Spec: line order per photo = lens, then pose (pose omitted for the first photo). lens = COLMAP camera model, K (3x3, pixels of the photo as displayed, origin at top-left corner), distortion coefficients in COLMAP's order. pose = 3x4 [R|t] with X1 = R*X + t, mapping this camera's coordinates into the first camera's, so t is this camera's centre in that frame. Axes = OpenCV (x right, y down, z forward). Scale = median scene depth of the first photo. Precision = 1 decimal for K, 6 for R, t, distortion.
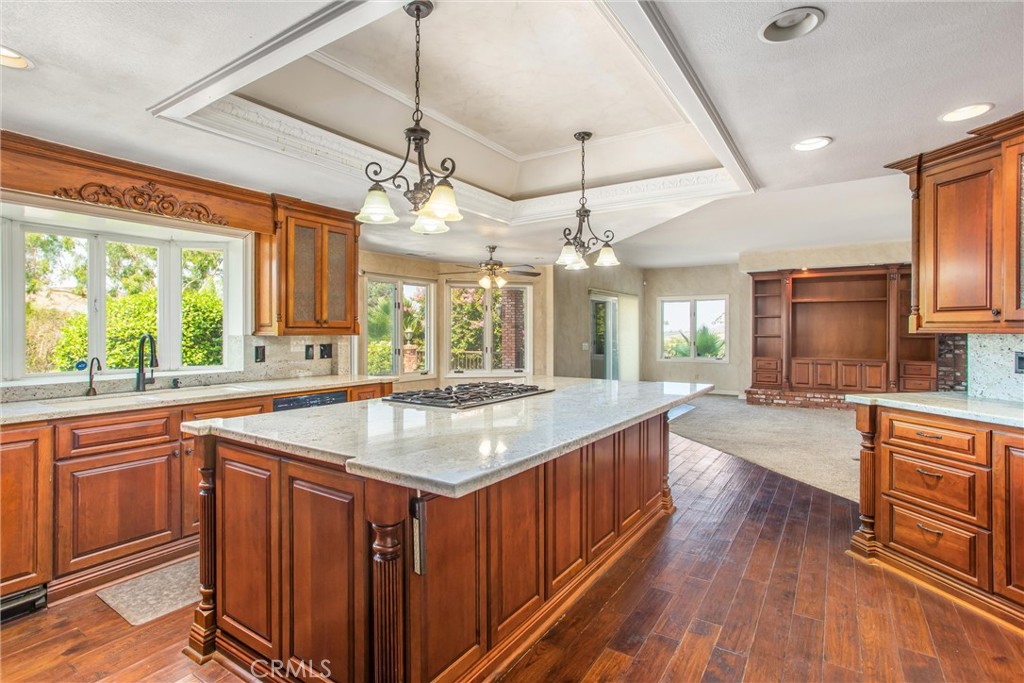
lens RADIAL K [[508.2, 0, 515.3], [0, 508.2, 332.2], [0, 0, 1]] dist [-0.010400, 0.001408]
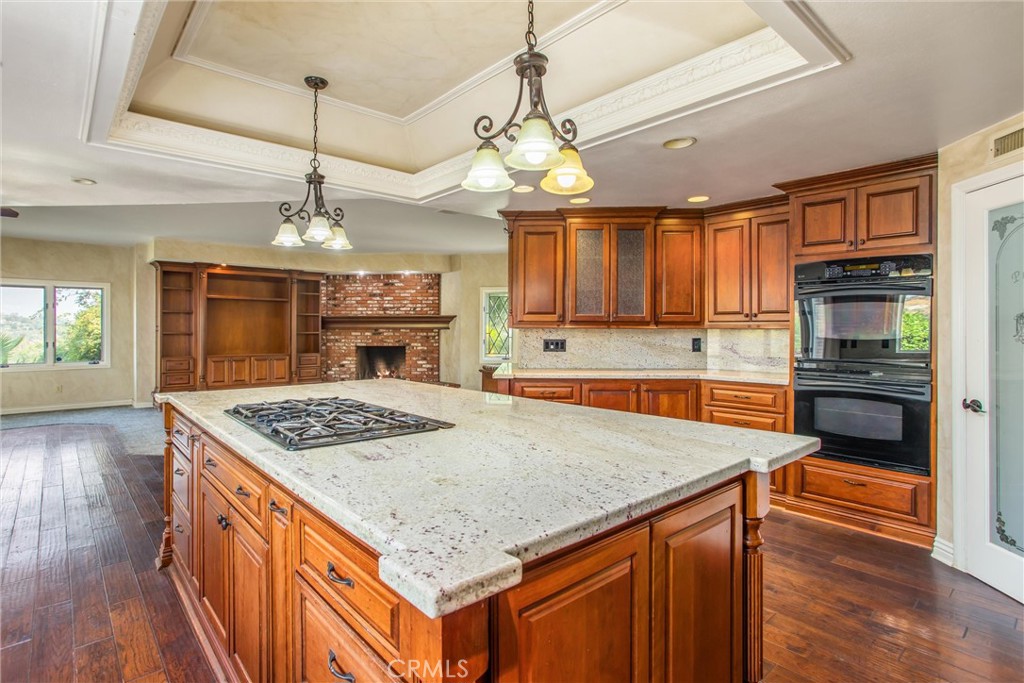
lens RADIAL K [[508.2, 0, 512.8], [0, 508.2, 333.0], [0, 0, 1]] dist [-0.010400, 0.001408]
pose [[0.267170, -0.009647, 0.963601, -0.222788], [0.003867, 0.999953, 0.008938, 0.000353], [-0.963642, 0.001338, 0.267195, 0.196678]]
